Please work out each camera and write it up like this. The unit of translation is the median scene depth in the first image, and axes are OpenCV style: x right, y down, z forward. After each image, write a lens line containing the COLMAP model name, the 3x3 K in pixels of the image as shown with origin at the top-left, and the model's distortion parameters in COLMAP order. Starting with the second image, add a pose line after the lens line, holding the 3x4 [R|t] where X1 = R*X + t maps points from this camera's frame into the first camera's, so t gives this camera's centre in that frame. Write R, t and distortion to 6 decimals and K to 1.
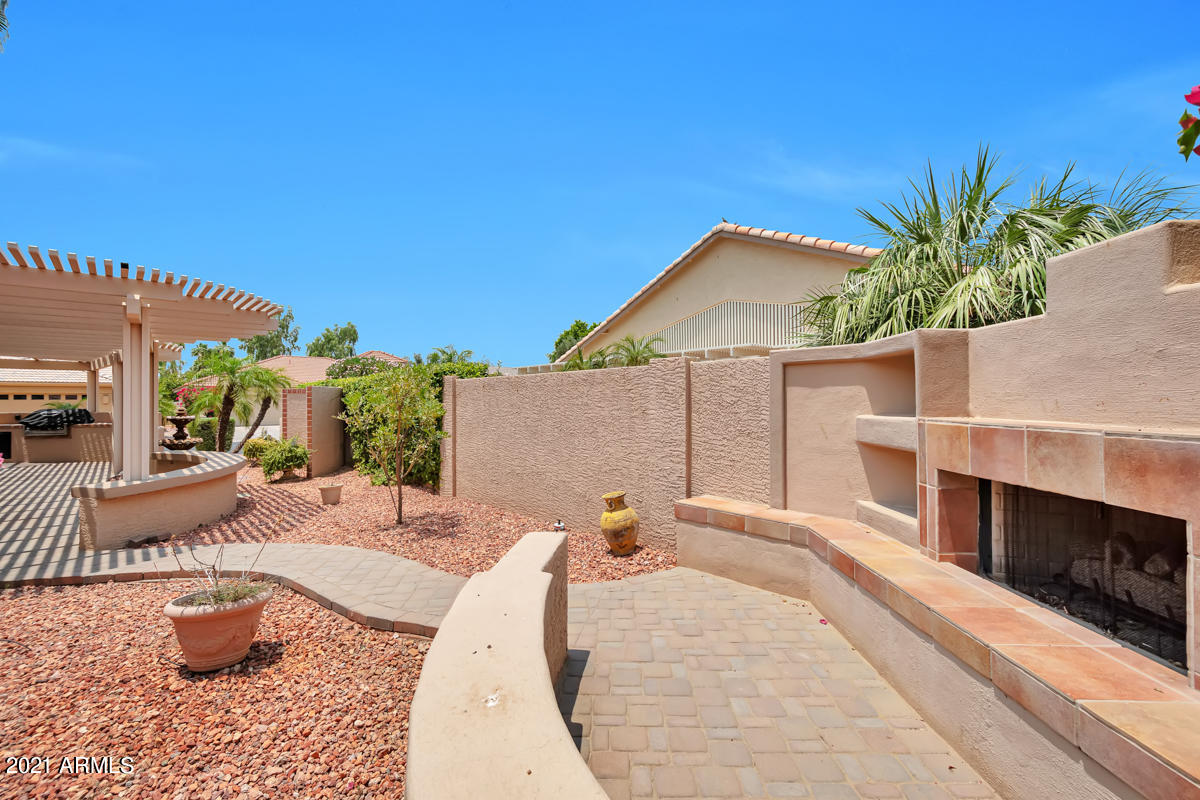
lens RADIAL K [[524.6, 0, 601.3], [0, 524.6, 399.8], [0, 0, 1]] dist [0.001258, -0.000781]
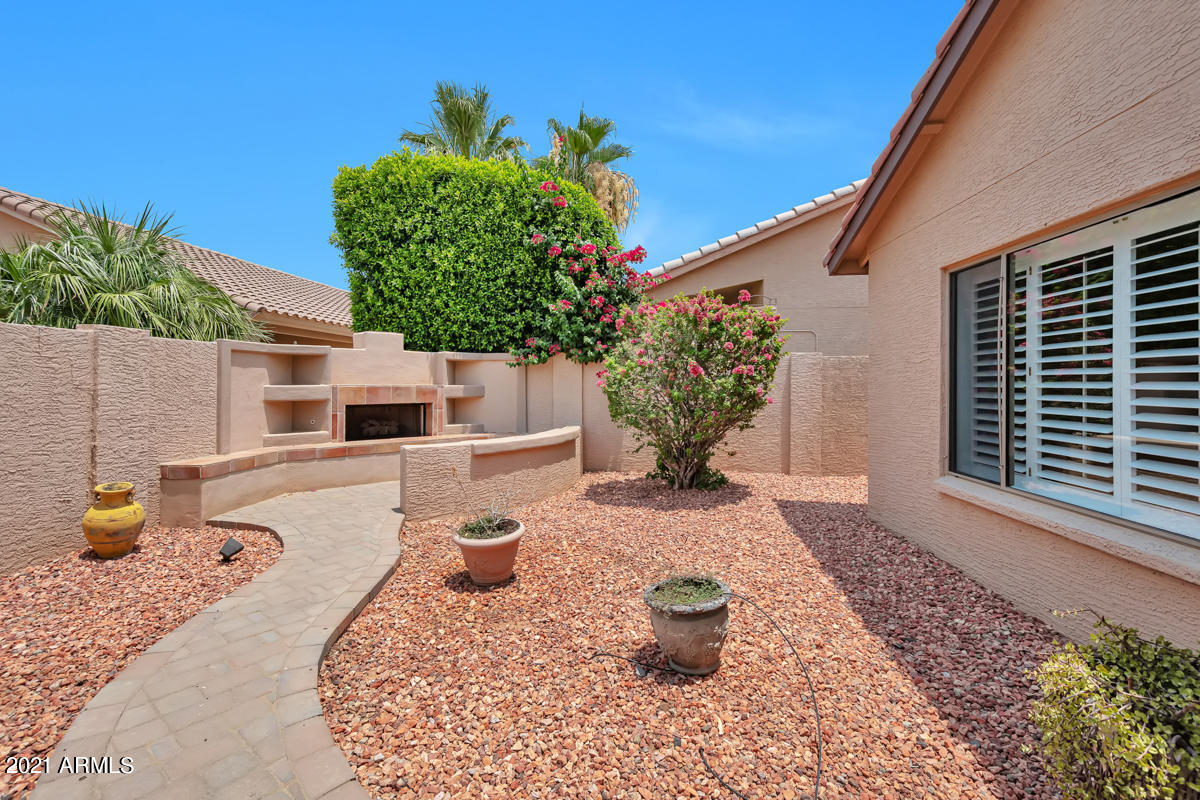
lens RADIAL K [[524.6, 0, 600.4], [0, 524.6, 390.9], [0, 0, 1]] dist [0.001258, -0.000781]
pose [[-0.690425, -0.011009, 0.723320, -1.499188], [-0.004125, 0.999928, 0.011282, 0.023273], [-0.723392, 0.004805, -0.690420, 1.381973]]
